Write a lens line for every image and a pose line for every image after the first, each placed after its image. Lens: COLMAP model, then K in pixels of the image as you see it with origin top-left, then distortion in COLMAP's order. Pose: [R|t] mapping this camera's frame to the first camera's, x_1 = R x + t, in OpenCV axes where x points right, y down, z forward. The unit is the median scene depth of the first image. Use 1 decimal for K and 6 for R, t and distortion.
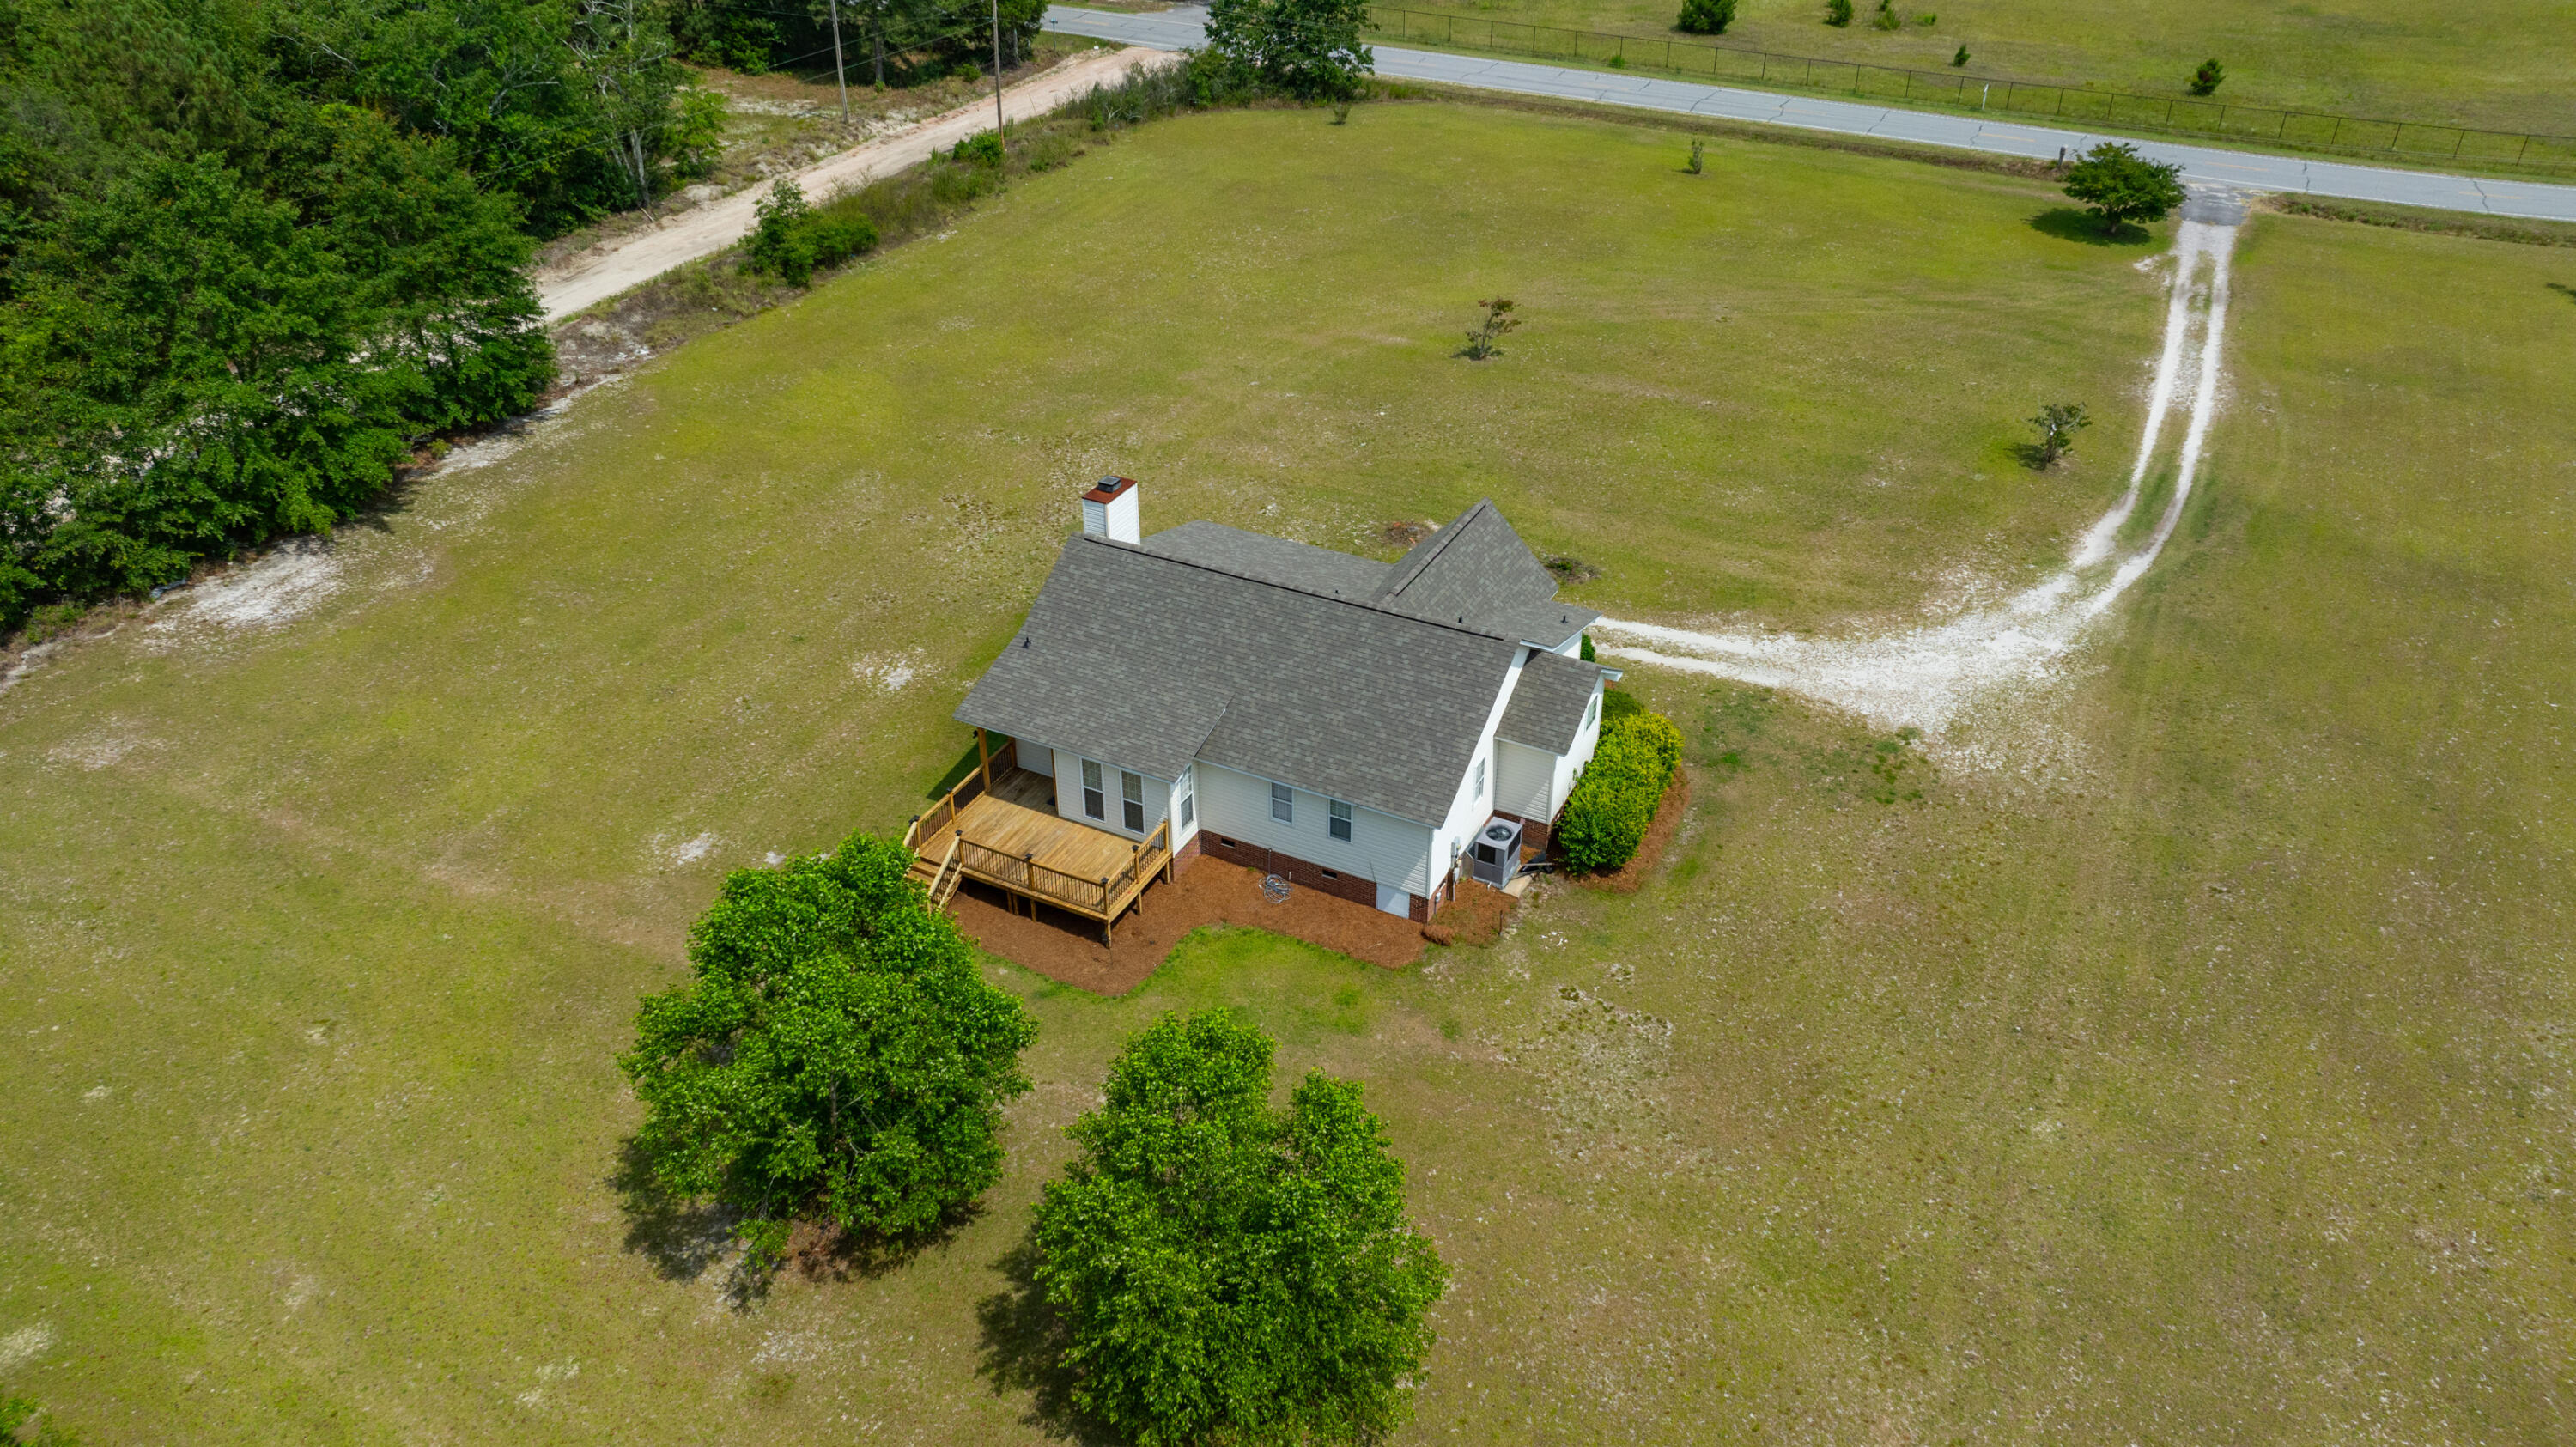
lens RADIAL K [[1816.8, 0, 1281.9], [0, 1816.8, 723.0], [0, 0, 1]] dist [-0.028631, 0.025976]
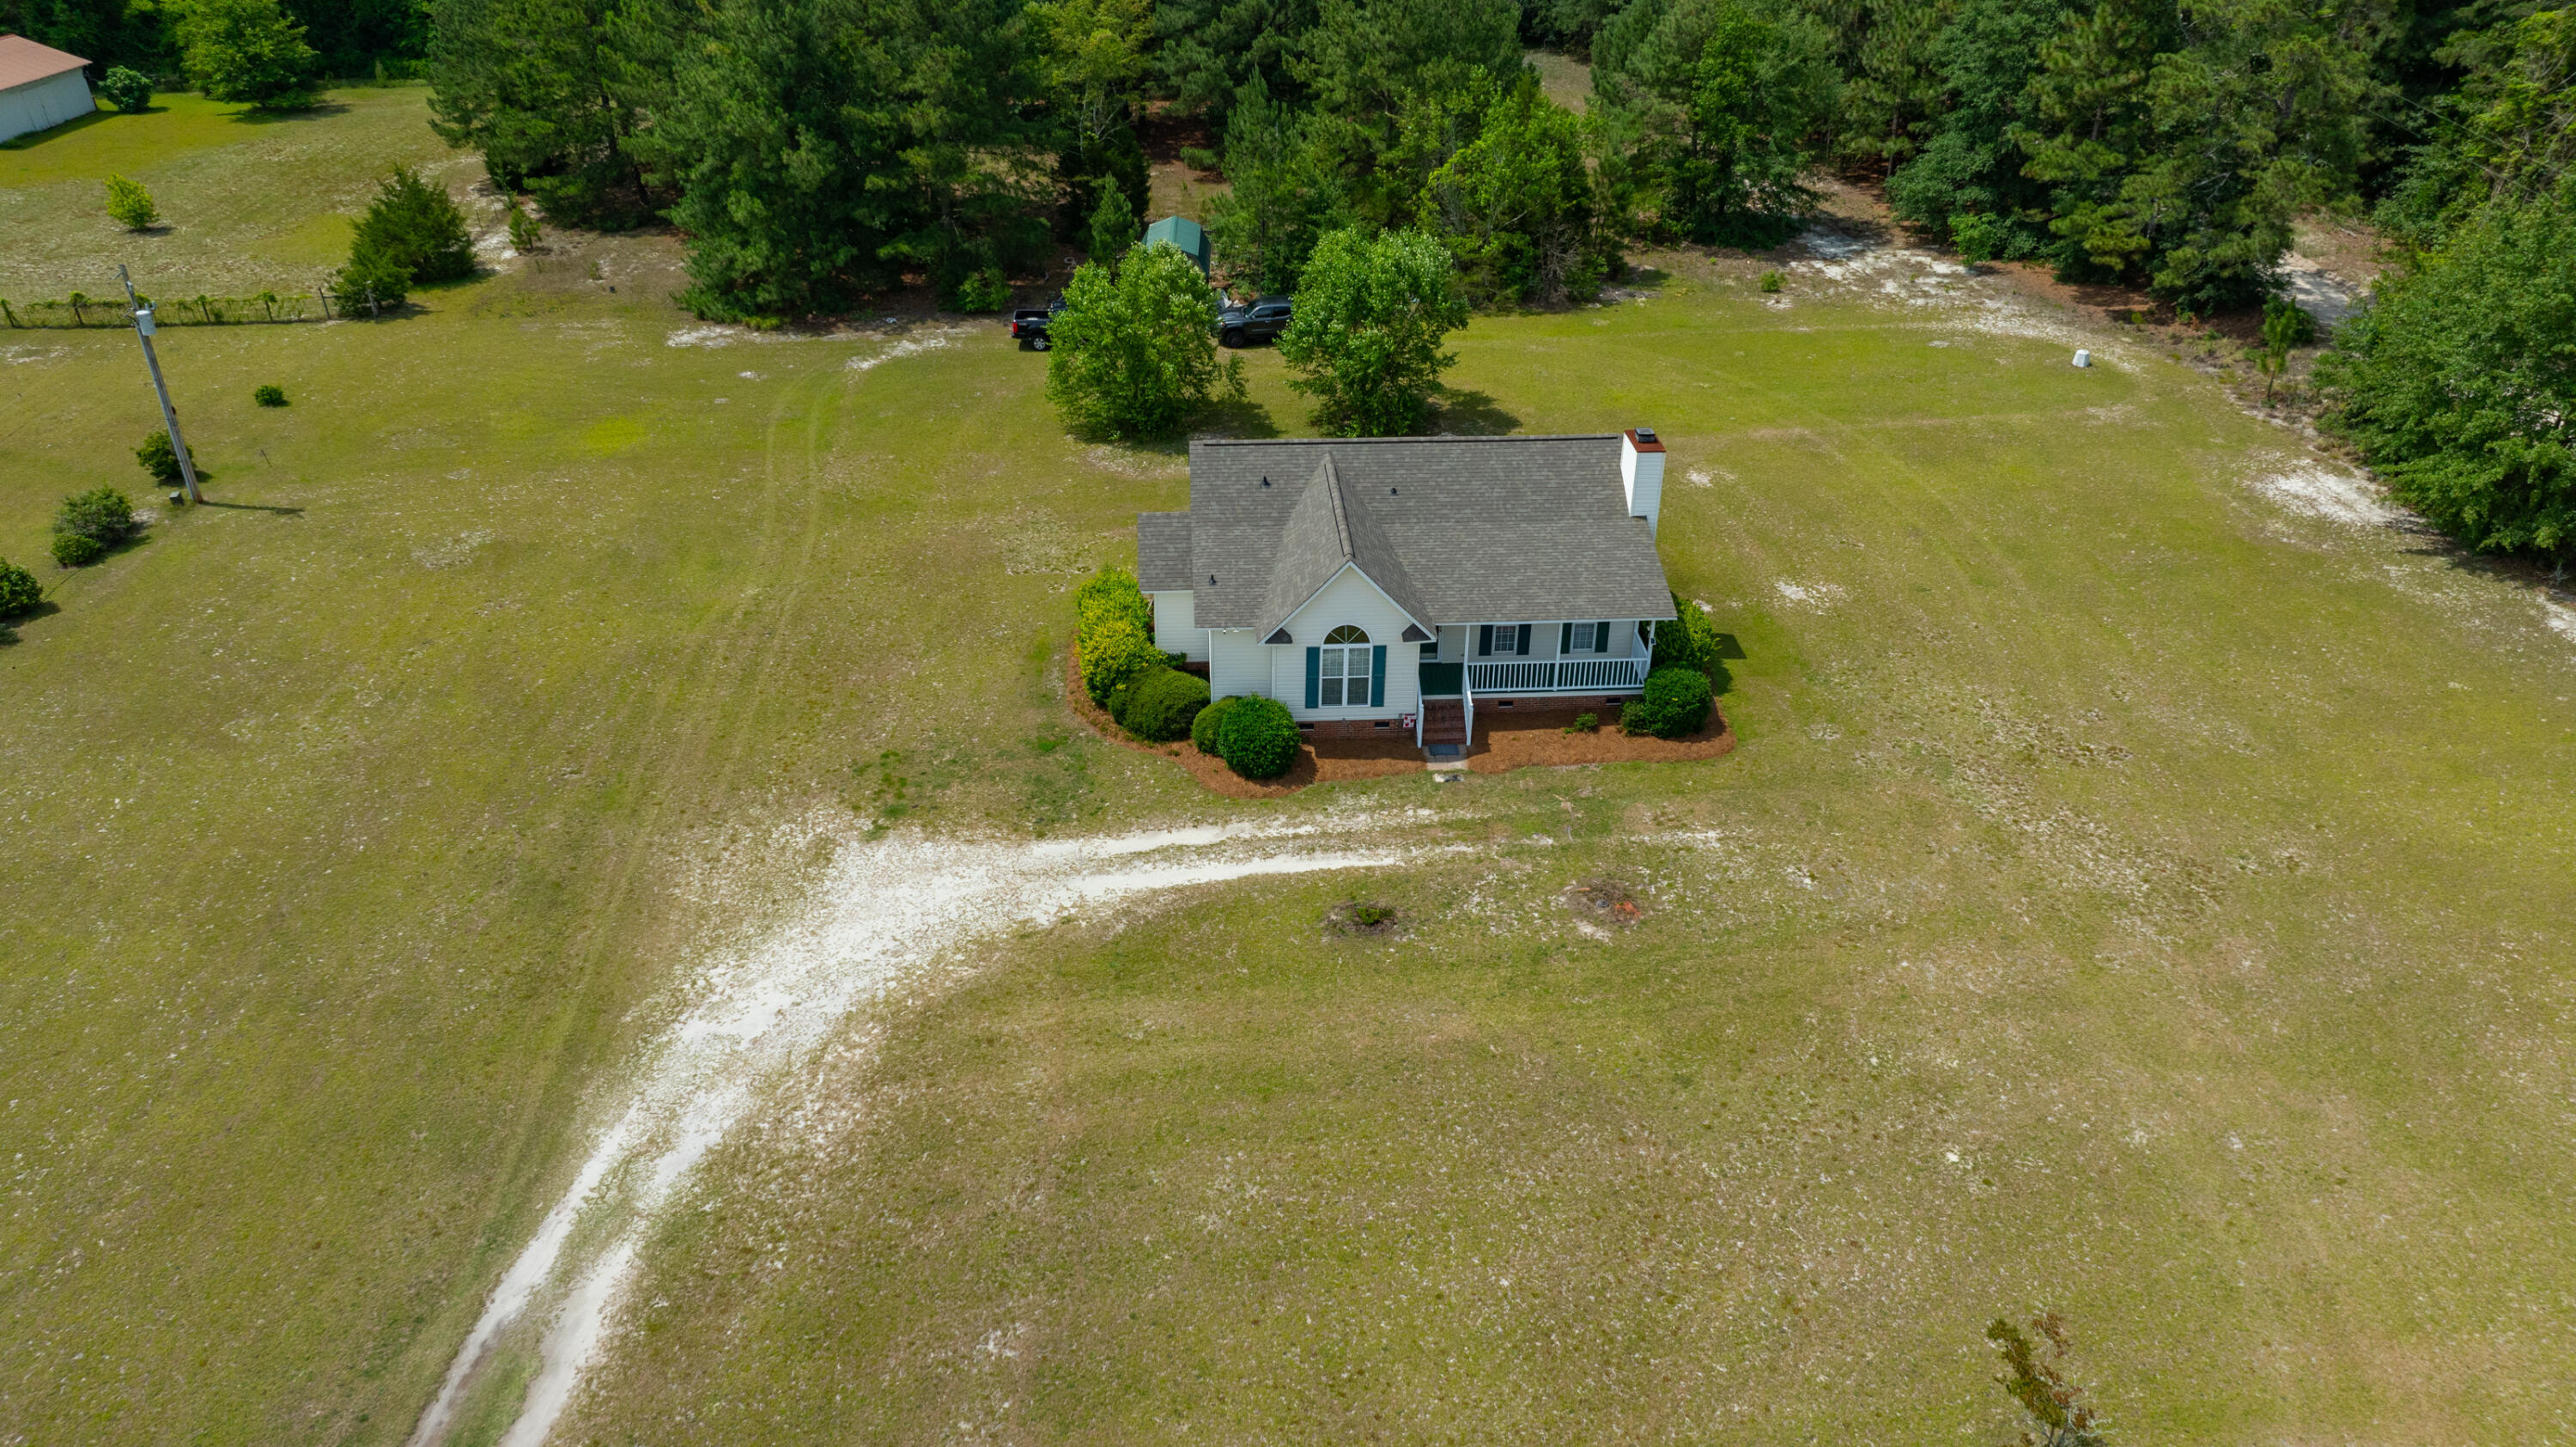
lens RADIAL K [[1816.8, 0, 1295.8], [0, 1816.8, 723.7], [0, 0, 1]] dist [-0.028631, 0.025976]
pose [[-0.853681, 0.262690, -0.449692, 0.507114], [-0.284021, 0.488933, 0.824789, -0.739630], [0.436533, 0.831828, -0.342783, 1.232106]]
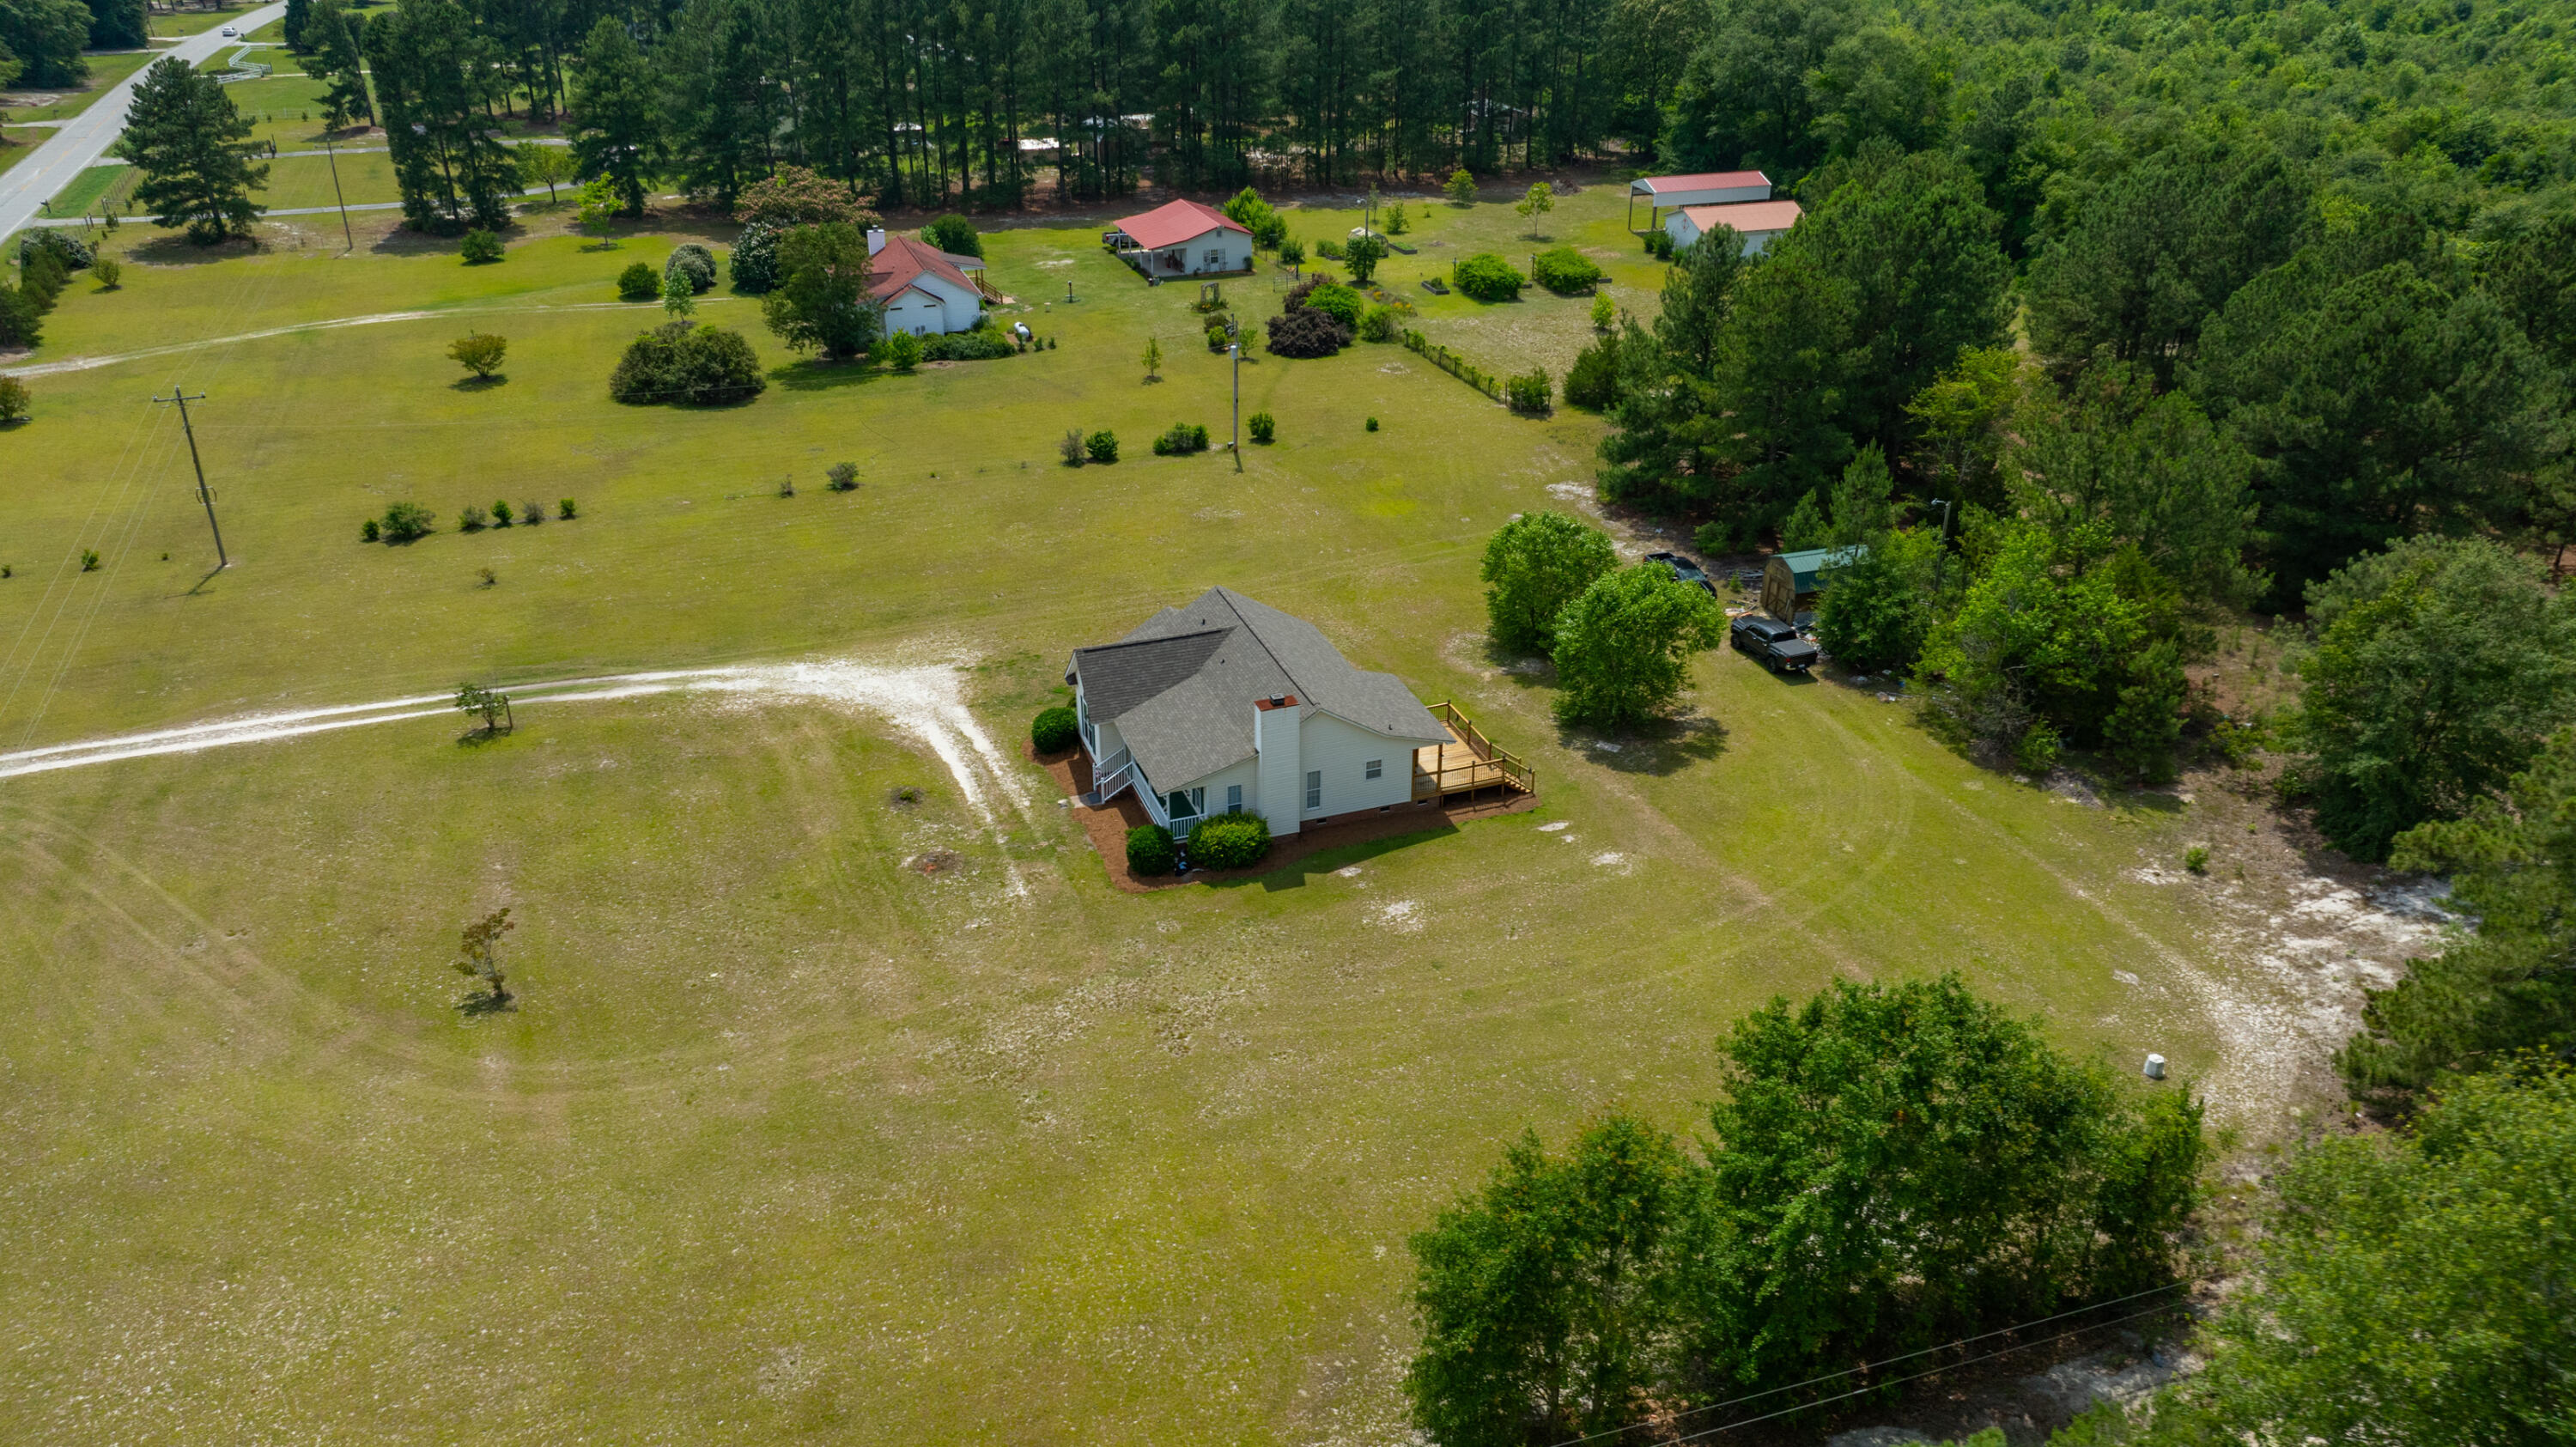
lens RADIAL K [[1816.8, 0, 1286.2], [0, 1816.8, 719.0], [0, 0, 1]] dist [-0.028631, 0.025976]
pose [[-0.738326, -0.309160, 0.599412, -0.828220], [0.361772, 0.568531, 0.738846, -1.013138], [-0.569206, 0.762360, -0.307917, 1.264547]]
